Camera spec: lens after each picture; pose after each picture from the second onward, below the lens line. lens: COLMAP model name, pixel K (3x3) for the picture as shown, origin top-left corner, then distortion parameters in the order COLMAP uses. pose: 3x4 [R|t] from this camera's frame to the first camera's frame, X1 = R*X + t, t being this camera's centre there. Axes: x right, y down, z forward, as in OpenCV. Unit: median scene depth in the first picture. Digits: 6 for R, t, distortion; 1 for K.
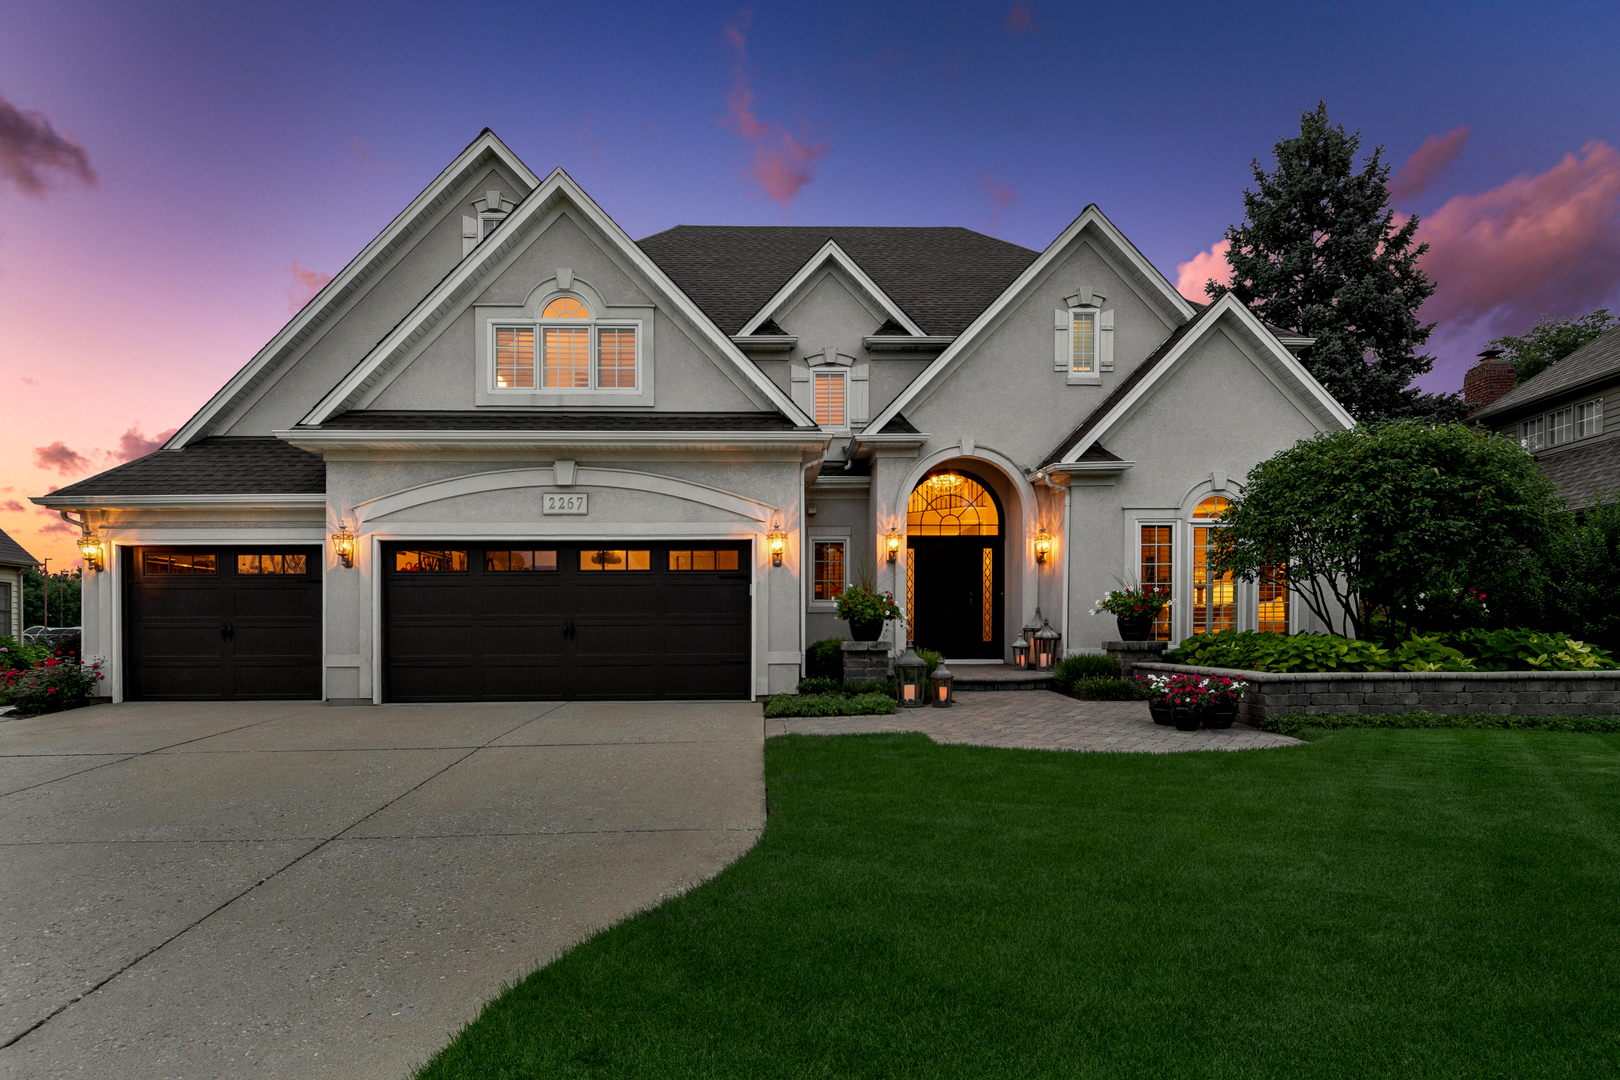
lens RADIAL K [[850.4, 0, 808.2], [0, 850.4, 631.9], [0, 0, 1]] dist [0.004963, -0.001391]
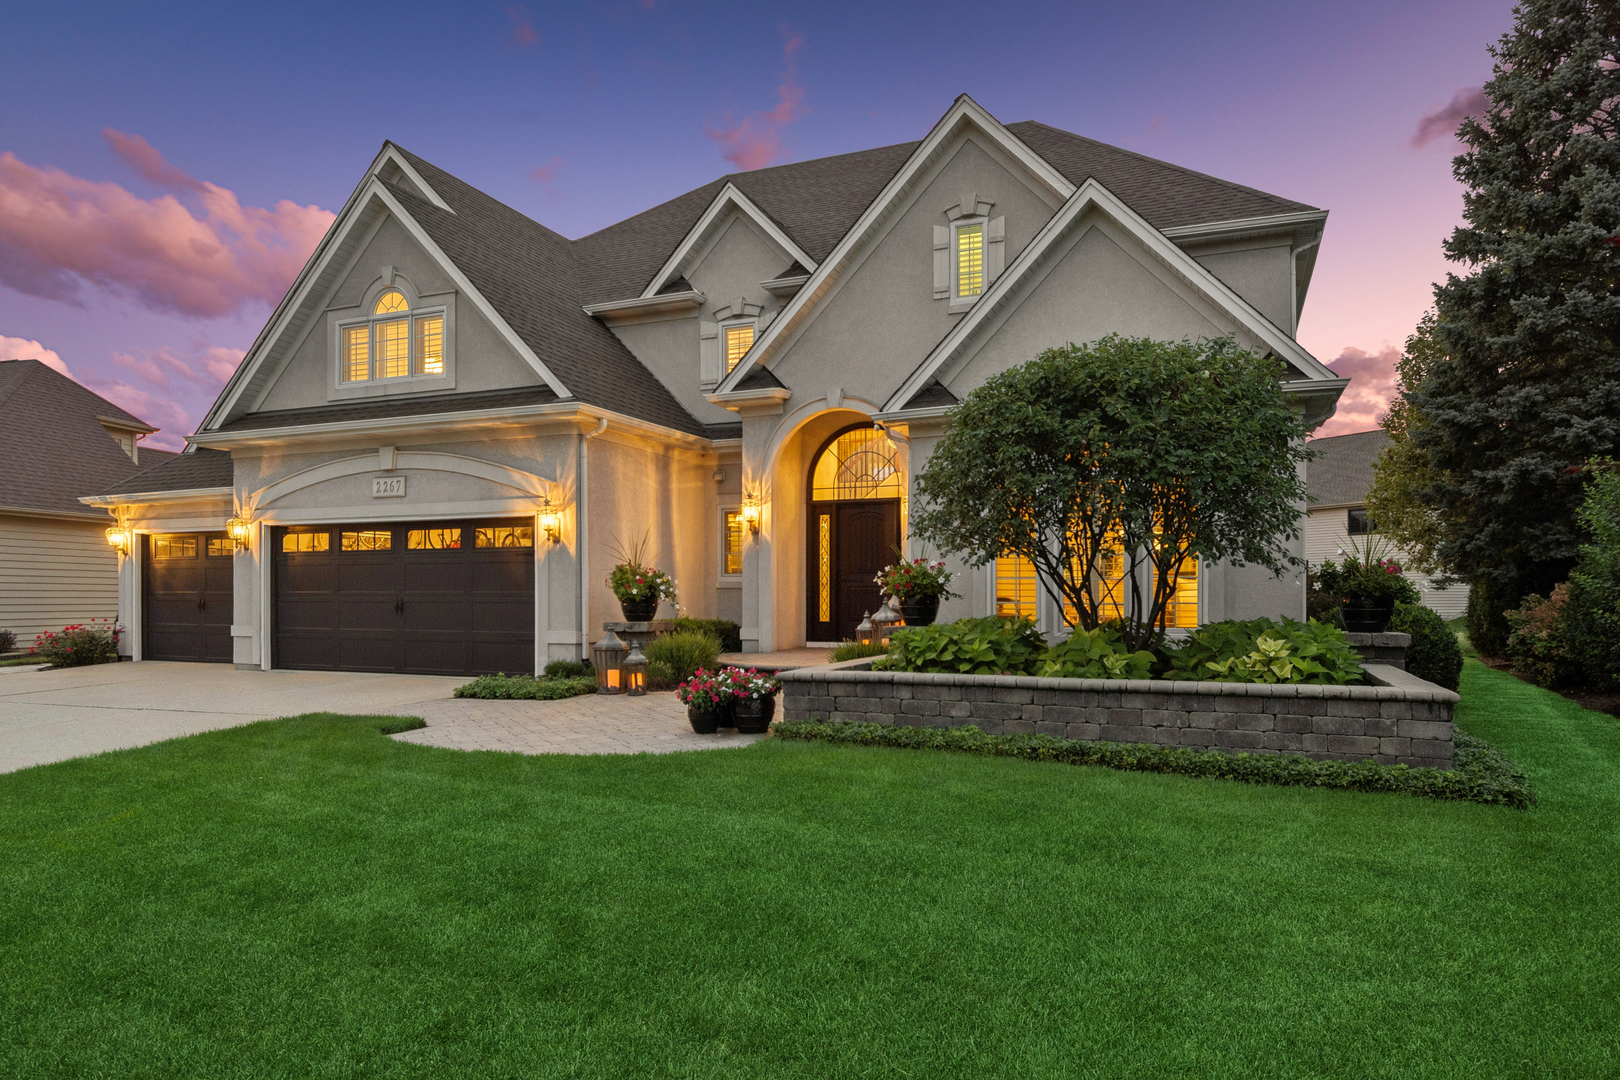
lens RADIAL K [[965.7, 0, 803.2], [0, 965.7, 592.6], [0, 0, 1]] dist [-0.004461, -0.000516]
pose [[0.917237, 0.004540, -0.398316, 0.653515], [-0.008189, 0.999939, -0.007459, -0.013991], [0.398258, 0.010103, 0.917218, 0.102200]]
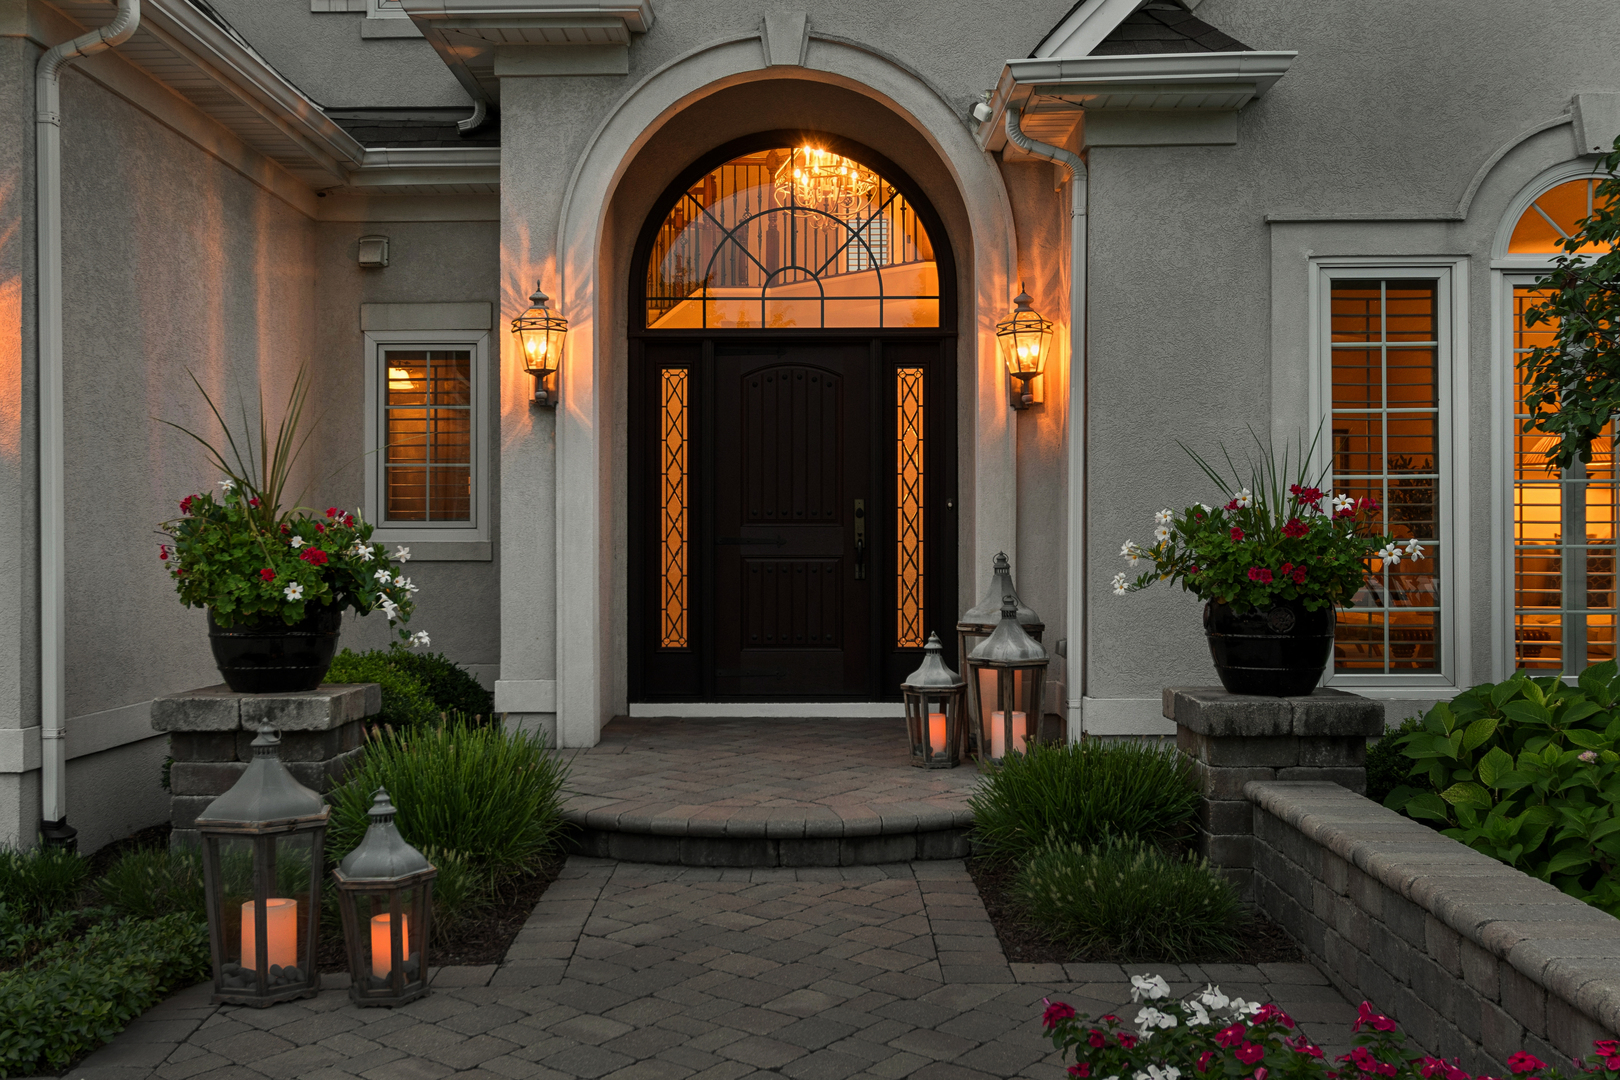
lens RADIAL K [[1598.7, 0, 811.4], [0, 1598.7, 539.3], [0, 0, 1]] dist [-0.000346, 0.000000]
pose [[0.999121, 0.001936, -0.041880, 0.262475], [-0.002320, 0.999956, -0.009124, -0.033575], [0.041860, 0.009213, 0.999081, 0.492792]]
